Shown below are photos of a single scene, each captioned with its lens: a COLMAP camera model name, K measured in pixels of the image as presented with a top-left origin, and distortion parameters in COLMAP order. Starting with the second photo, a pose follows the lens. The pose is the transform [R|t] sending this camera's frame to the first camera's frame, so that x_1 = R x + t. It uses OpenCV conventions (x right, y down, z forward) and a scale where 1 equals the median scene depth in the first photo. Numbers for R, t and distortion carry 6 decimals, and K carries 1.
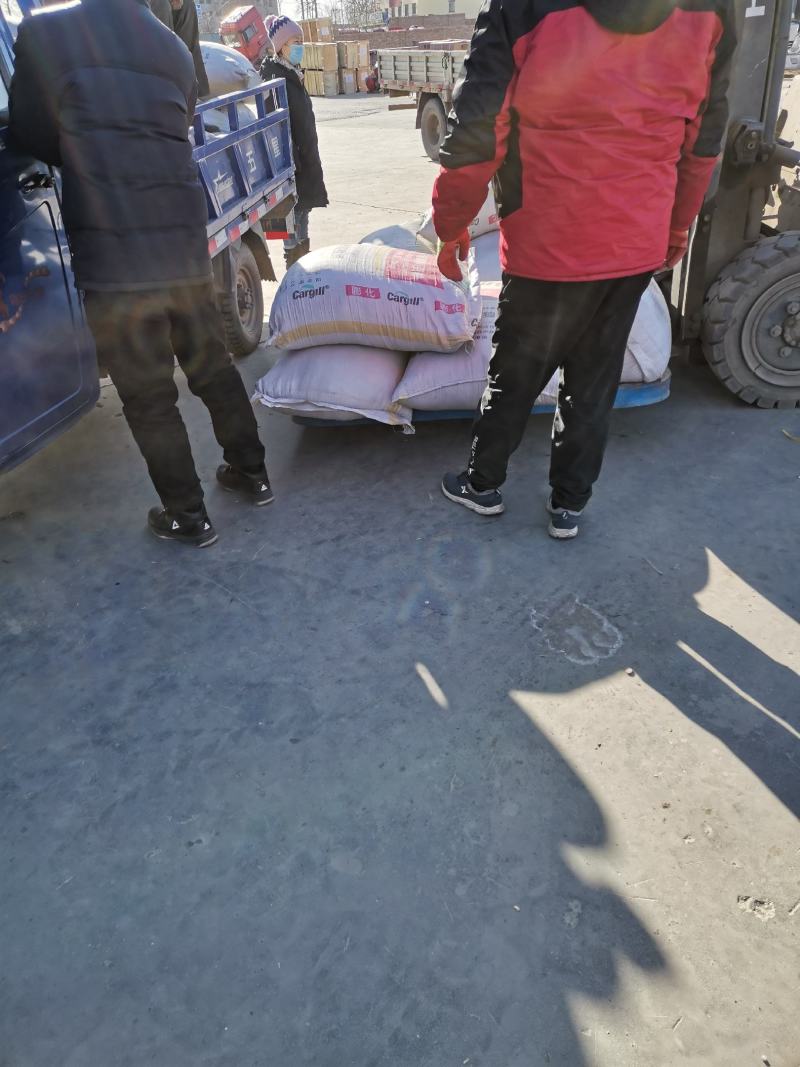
lens RADIAL K [[747.3, 0, 390.3], [0, 747.3, 531.7], [0, 0, 1]] dist [0.045793, -0.027421]
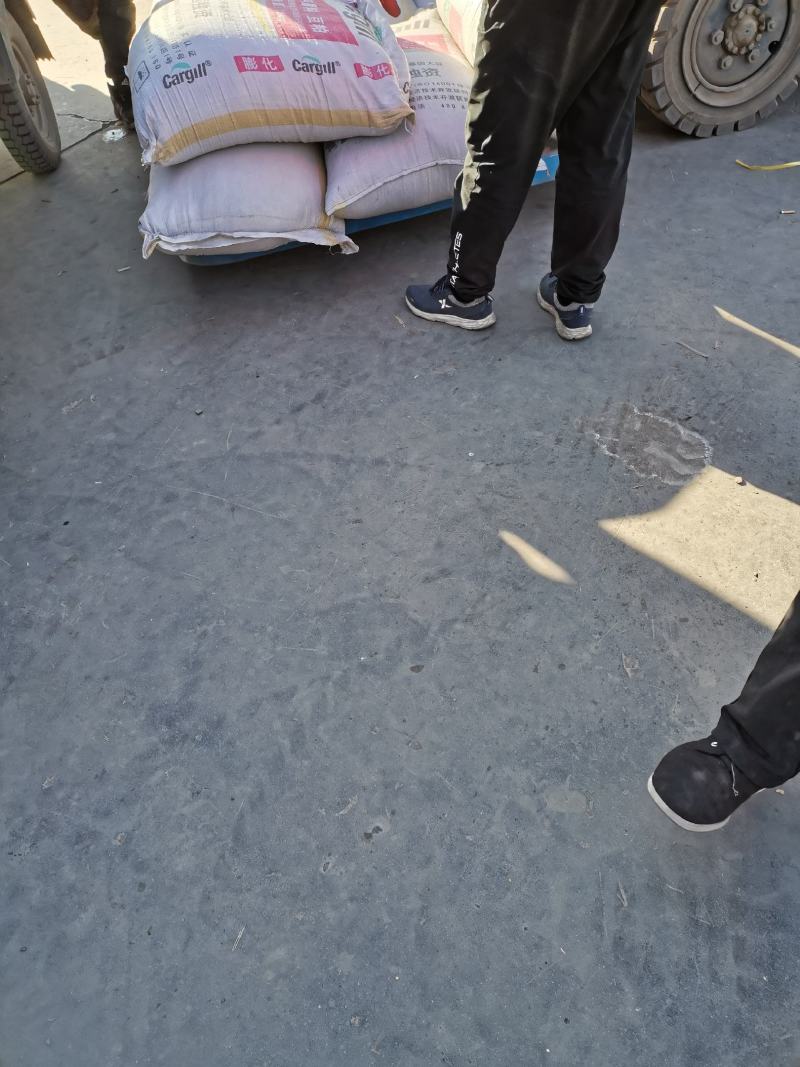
lens RADIAL K [[747.3, 0, 390.3], [0, 747.3, 531.7], [0, 0, 1]] dist [0.045793, -0.027421]
pose [[0.948467, -0.258149, 0.183765, -0.209521], [0.202944, 0.940251, 0.273389, -0.069709], [-0.243361, -0.222006, 0.944187, 0.215311]]
